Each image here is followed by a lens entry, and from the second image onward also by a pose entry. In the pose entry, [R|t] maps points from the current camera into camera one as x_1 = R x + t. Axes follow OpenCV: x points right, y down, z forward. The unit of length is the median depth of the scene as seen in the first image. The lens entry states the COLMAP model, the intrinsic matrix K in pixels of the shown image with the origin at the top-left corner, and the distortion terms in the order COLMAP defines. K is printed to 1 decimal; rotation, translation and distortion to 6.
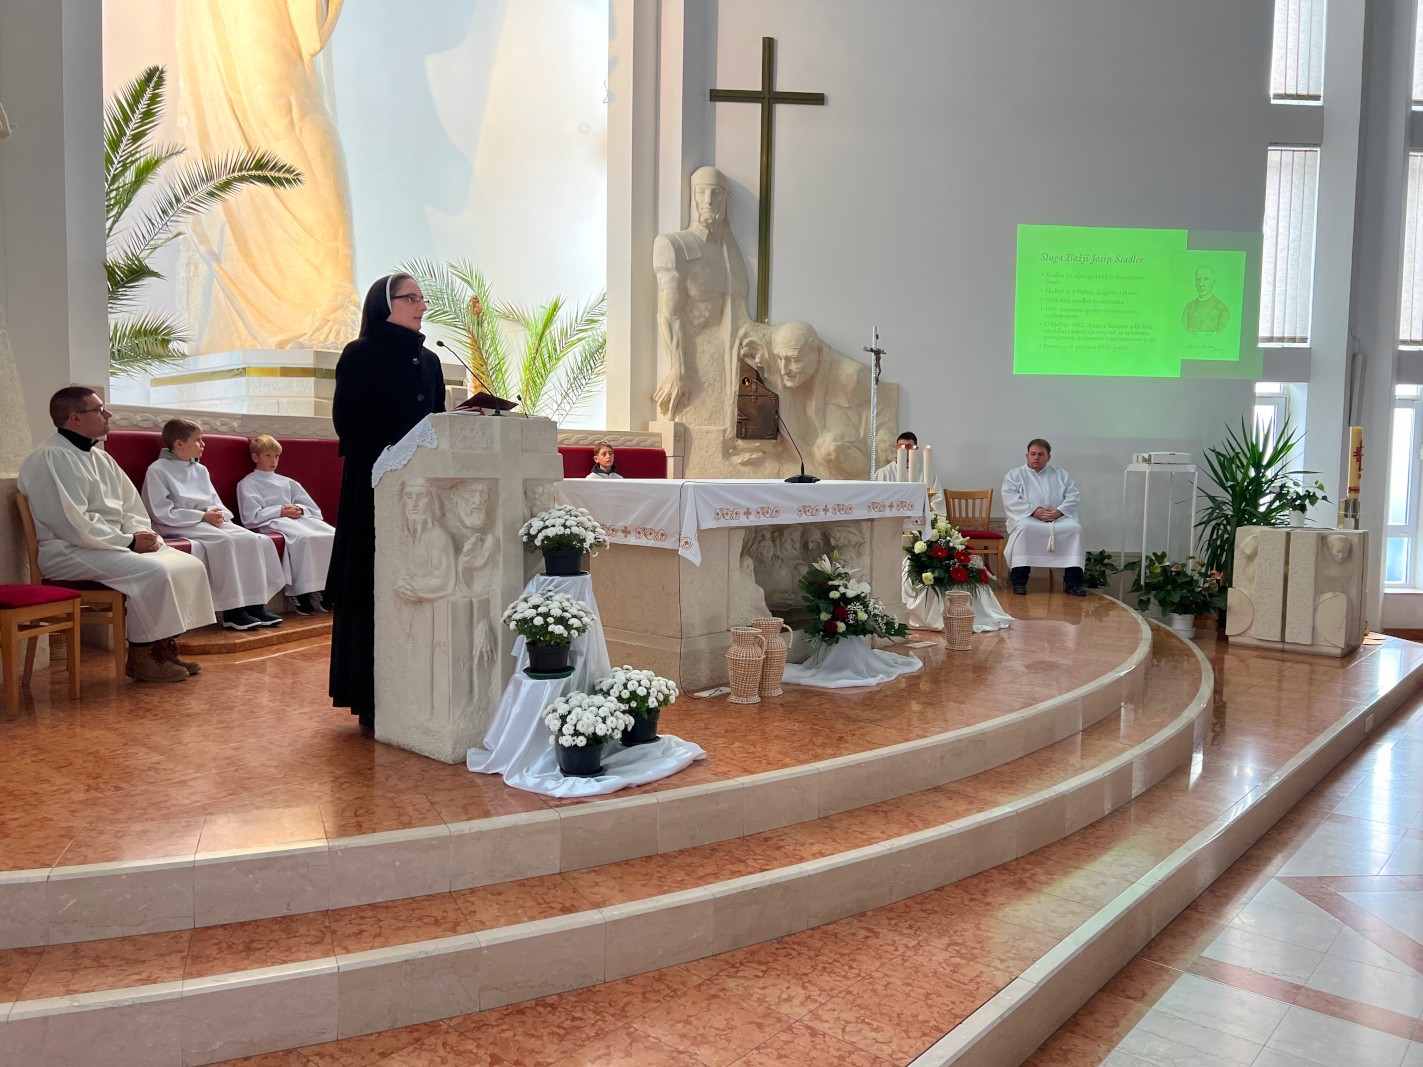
lens RADIAL K [[1072.0, 0, 711.5], [0, 1072.0, 533.5], [0, 0, 1]] dist [0.106680, -0.110494]
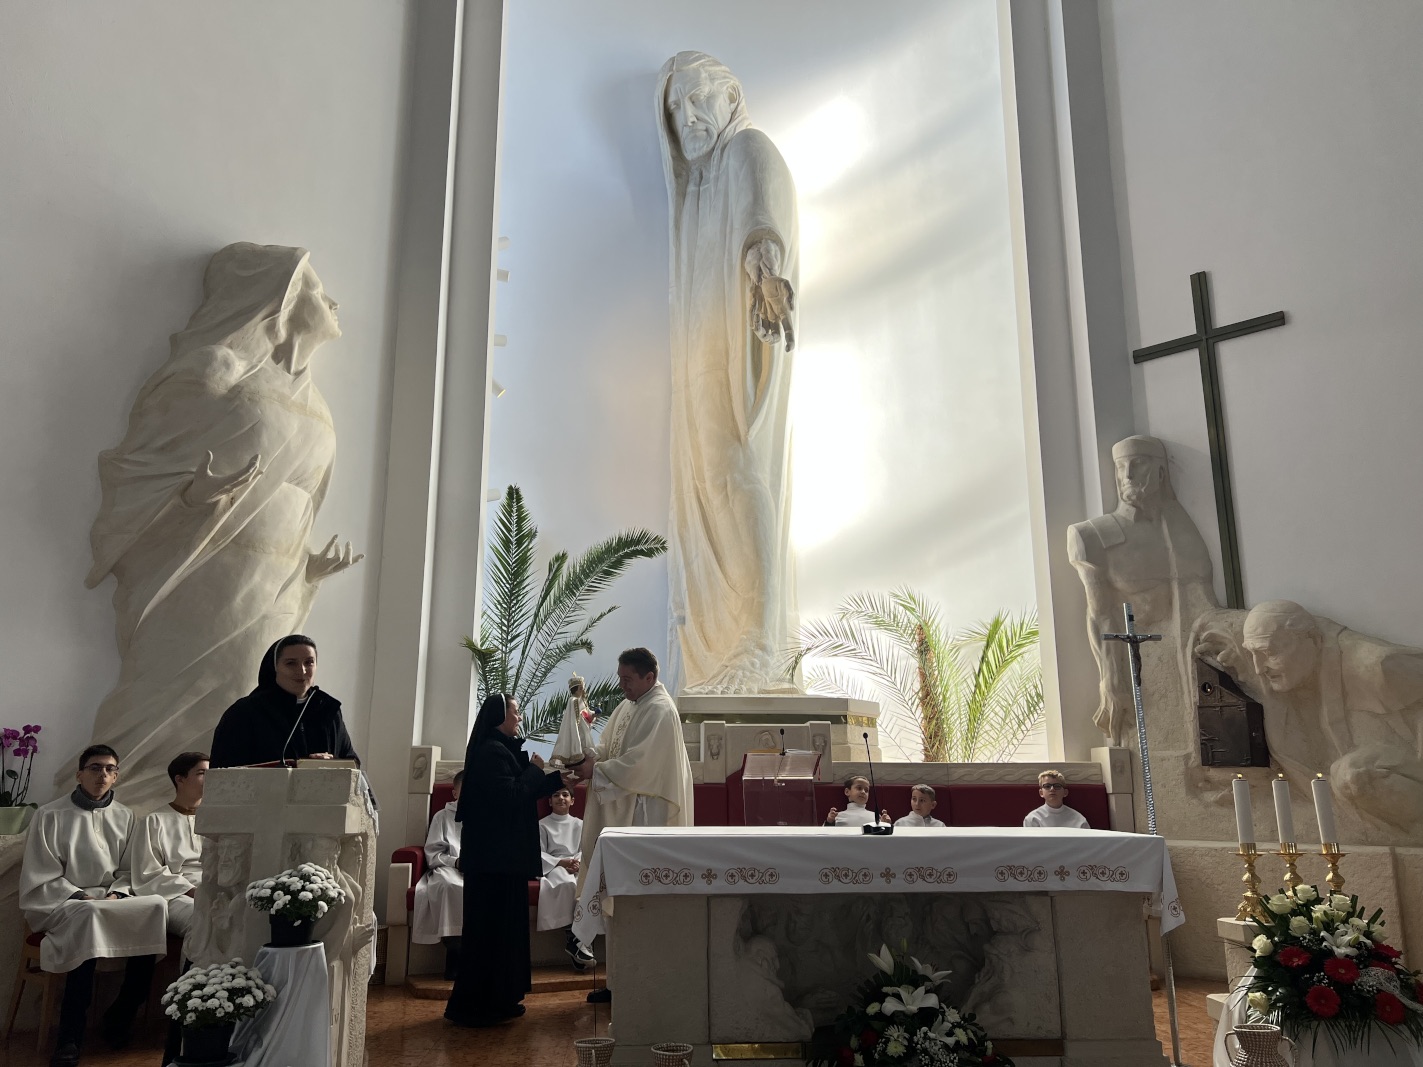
lens RADIAL K [[1064.4, 0, 703.0], [0, 1064.4, 545.7], [0, 0, 1]] dist [0.081191, -0.110882]
pose [[0.702801, -0.175483, -0.689403, 0.554128], [-0.033427, 0.959881, -0.278408, -0.029868], [0.710601, 0.218710, 0.668739, 0.405678]]
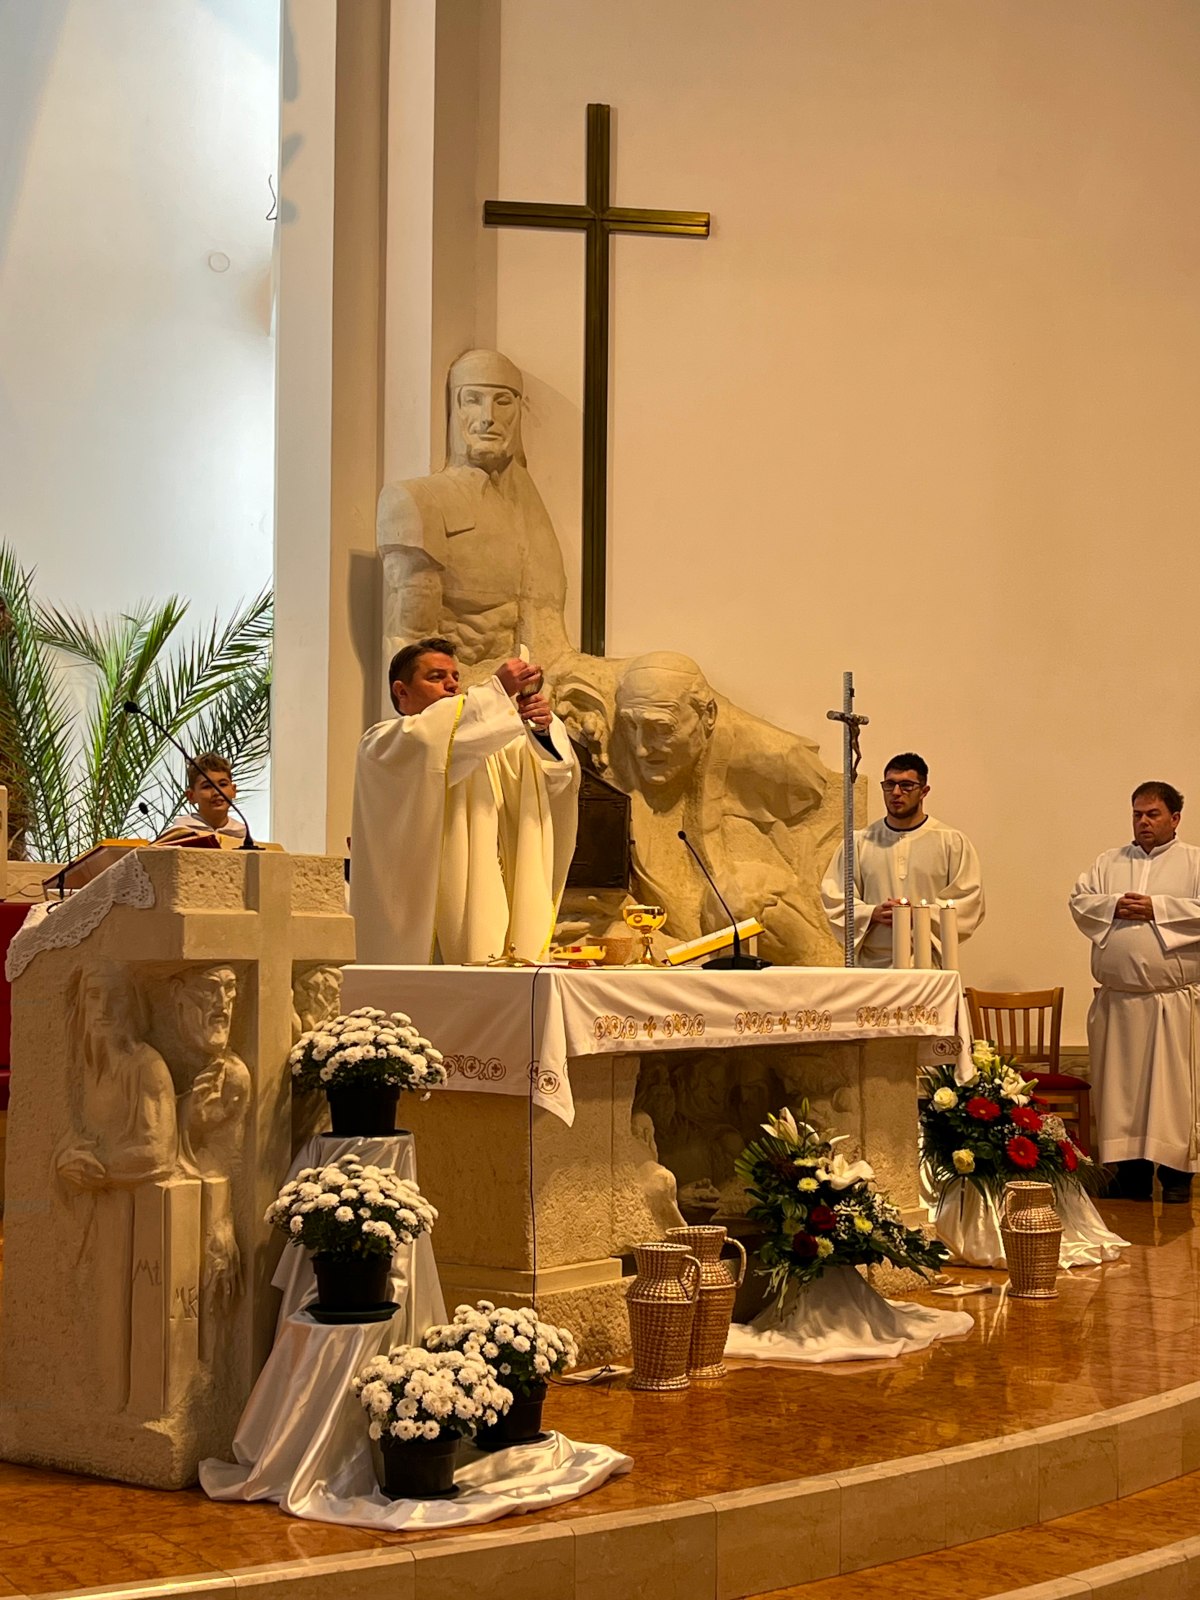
lens RADIAL K [[2472.1, 0, 600.0], [0, 2472.1, 800.0], [0, 0, 1]] dist [0.225225, -0.927675]
pose [[0.995839, -0.001909, 0.091105, -0.095279], [0.013110, 0.992381, -0.122505, 0.018312], [-0.090177, 0.123190, 0.988277, -0.205846]]
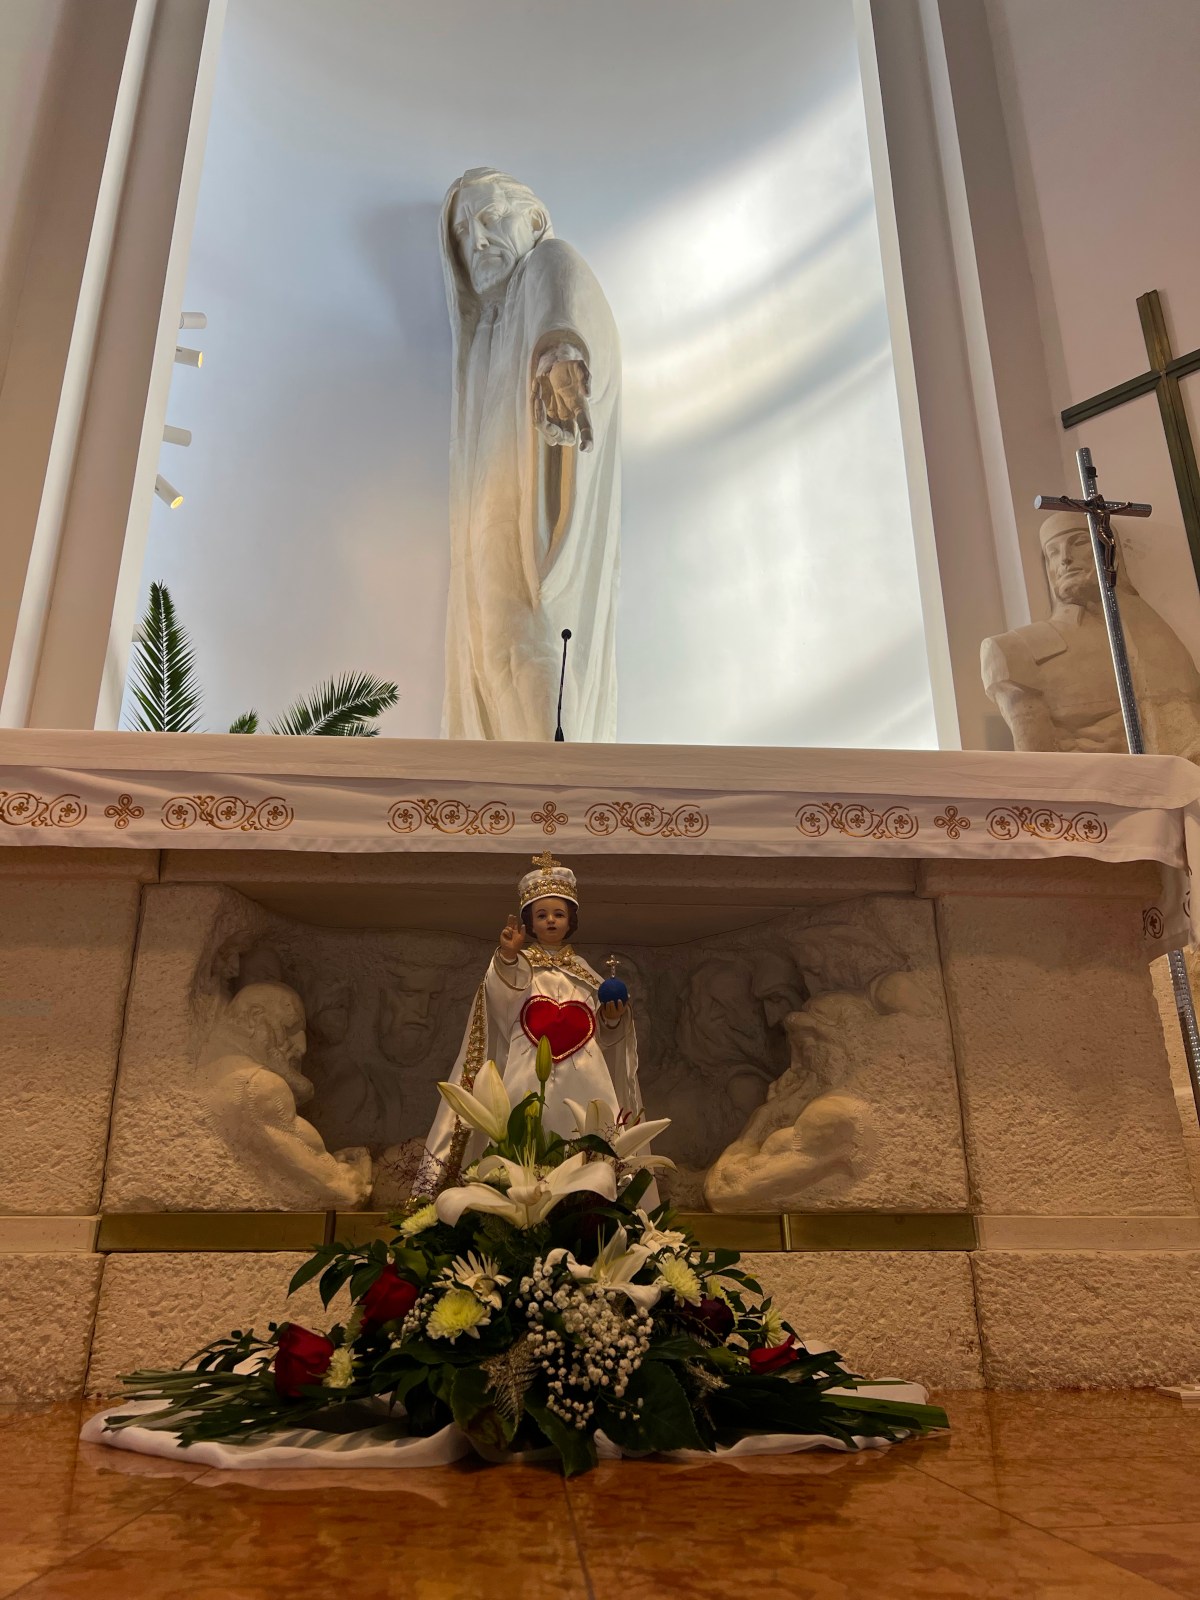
lens RADIAL K [[1199.2, 0, 585.8], [0, 1199.2, 792.0], [0, 0, 1]] dist [0.059334, -0.067537]
pose [[0.696781, -0.279364, -0.660645, 0.347275], [-0.029176, 0.909237, -0.415256, 0.114475], [0.716690, 0.308618, 0.625388, 0.808568]]
